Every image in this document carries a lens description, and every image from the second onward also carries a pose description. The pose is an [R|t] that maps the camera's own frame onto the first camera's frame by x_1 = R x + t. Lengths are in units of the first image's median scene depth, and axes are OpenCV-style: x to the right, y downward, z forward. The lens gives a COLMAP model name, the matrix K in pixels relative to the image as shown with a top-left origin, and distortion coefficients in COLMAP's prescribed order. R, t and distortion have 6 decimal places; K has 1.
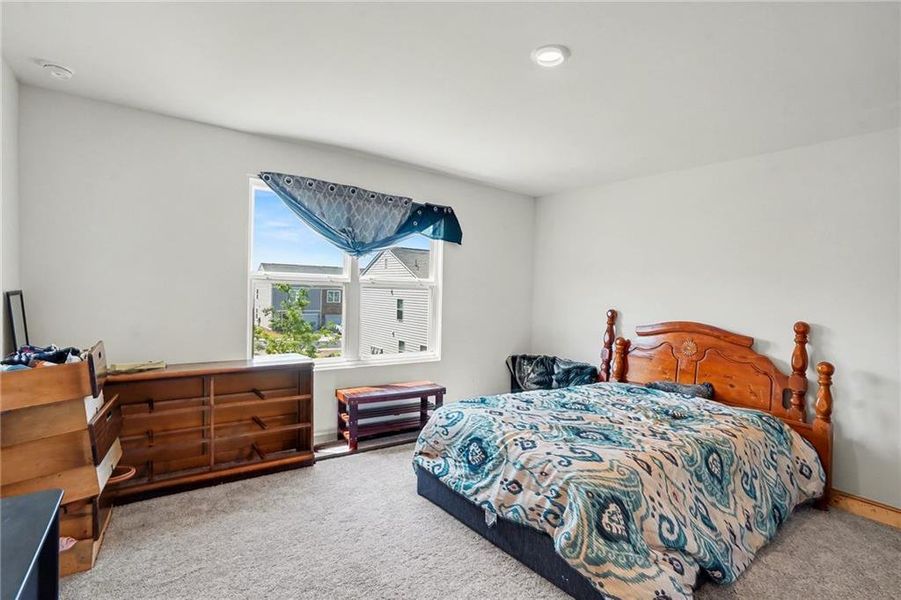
lens RADIAL K [[442.3, 0, 451.1], [0, 442.3, 318.9], [0, 0, 1]] dist [-0.012138, 0.001621]
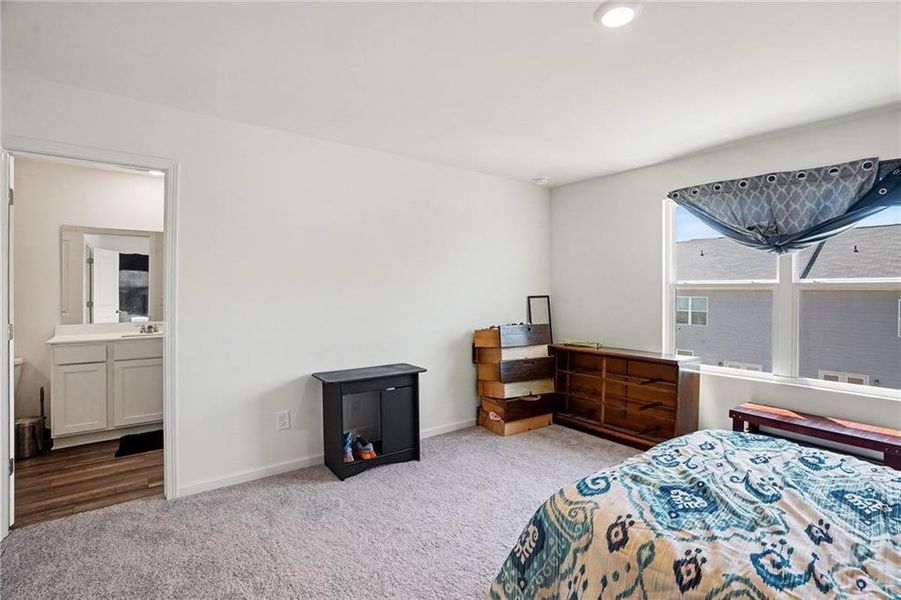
lens RADIAL K [[414.1, 0, 460.7], [0, 414.1, 295.2], [0, 0, 1]] dist [-0.056086, 0.022109]
pose [[0.047636, -0.019670, -0.998671, 0.549178], [-0.060460, 0.997916, -0.022539, -0.003797], [0.997033, 0.061453, 0.046347, 0.370842]]
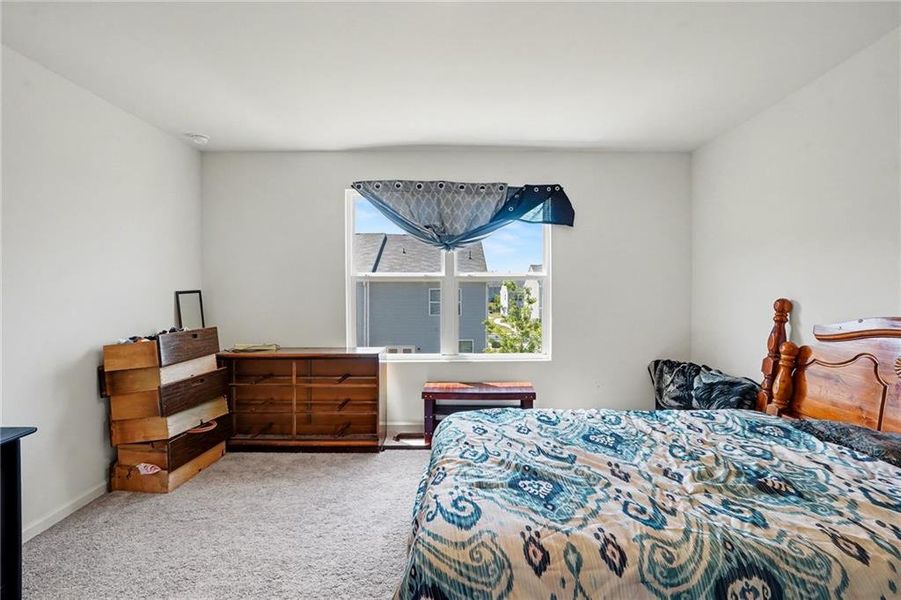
lens RADIAL K [[425.7, 0, 449.8], [0, 425.7, 290.8], [0, 0, 1]] dist [-0.070669, 0.034190]
pose [[0.817247, -0.022923, -0.575831, 0.353802], [-0.005764, 0.998833, -0.047943, -0.002210], [0.576259, 0.042500, 0.816162, 0.234404]]
